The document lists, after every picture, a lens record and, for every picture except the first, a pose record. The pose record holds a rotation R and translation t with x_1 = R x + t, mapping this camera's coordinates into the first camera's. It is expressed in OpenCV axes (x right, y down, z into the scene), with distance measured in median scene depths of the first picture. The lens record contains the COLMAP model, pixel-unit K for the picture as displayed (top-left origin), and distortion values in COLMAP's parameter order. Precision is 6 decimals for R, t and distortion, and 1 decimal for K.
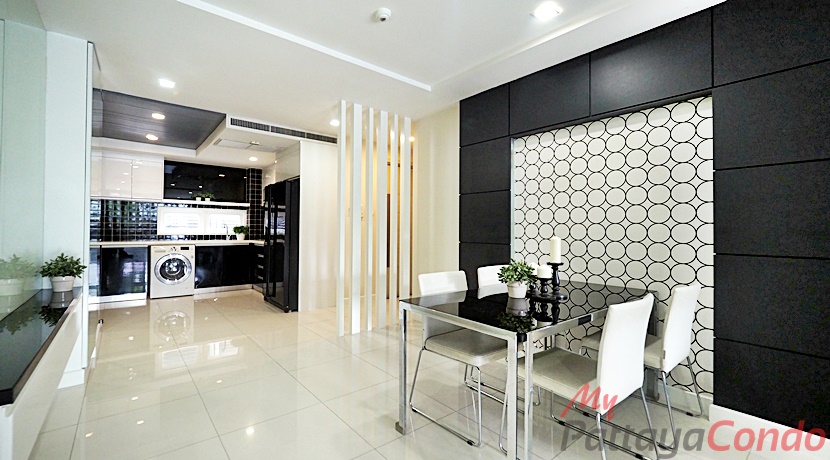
lens RADIAL K [[350.3, 0, 401.8], [0, 350.3, 224.5], [0, 0, 1]] dist [0.000653, -0.000029]
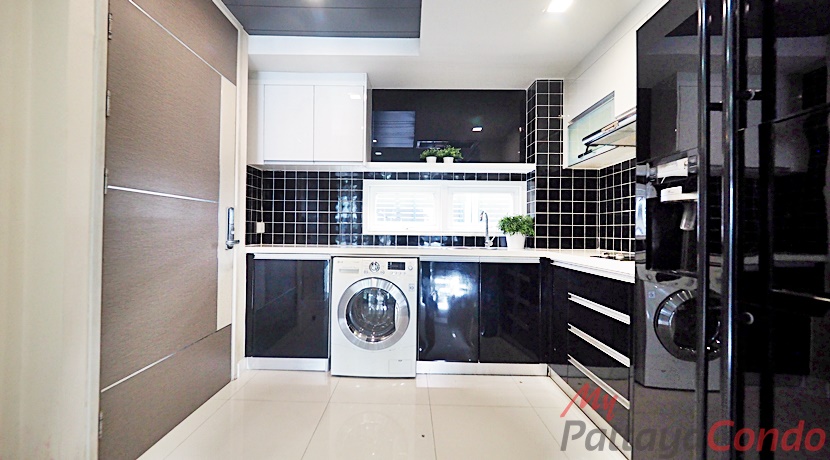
lens RADIAL K [[350.3, 0, 401.8], [0, 350.3, 224.5], [0, 0, 1]] dist [0.000653, -0.000029]
pose [[0.767161, -0.006218, -0.641424, -0.303237], [0.001304, 0.999966, -0.008134, 0.018733], [0.641453, 0.005404, 0.767143, 0.603514]]
